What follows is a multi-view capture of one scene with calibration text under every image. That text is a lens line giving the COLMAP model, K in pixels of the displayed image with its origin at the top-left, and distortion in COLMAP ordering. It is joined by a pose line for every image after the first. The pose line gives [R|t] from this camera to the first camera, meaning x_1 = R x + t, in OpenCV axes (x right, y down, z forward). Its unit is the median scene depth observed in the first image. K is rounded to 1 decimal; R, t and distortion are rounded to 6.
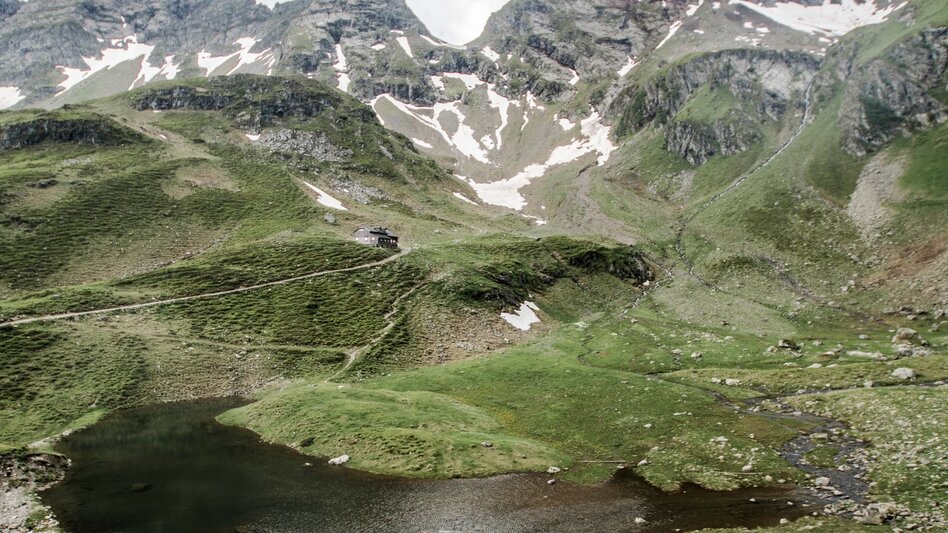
lens RADIAL K [[697.9, 0, 471.4], [0, 697.9, 271.8], [0, 0, 1]] dist [-0.027124, -0.025812]
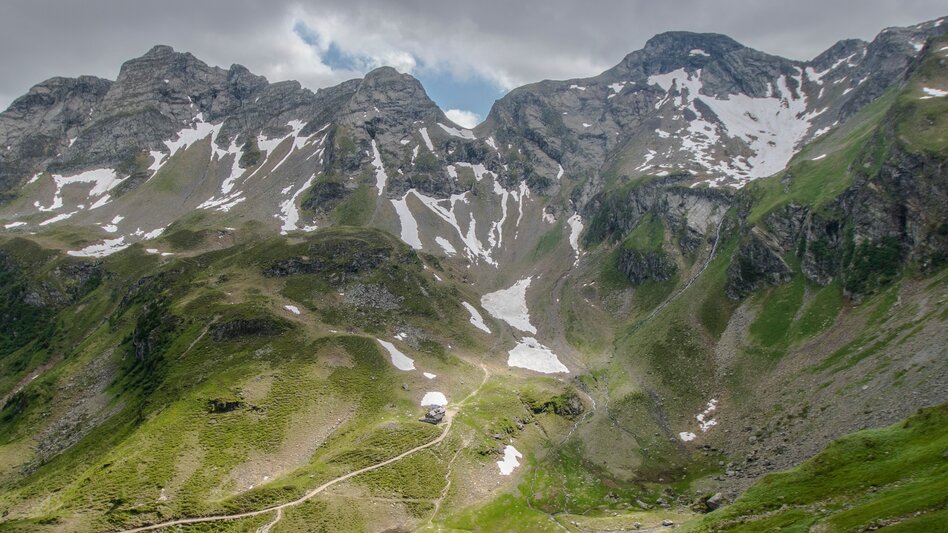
lens RADIAL K [[697.9, 0, 480.4], [0, 697.9, 263.6], [0, 0, 1]] dist [-0.027124, -0.025812]
pose [[0.999963, 0.004309, 0.007430, -0.008782], [-0.004612, 0.999138, 0.041262, -0.211203], [-0.007246, -0.041295, 0.999121, -0.365272]]
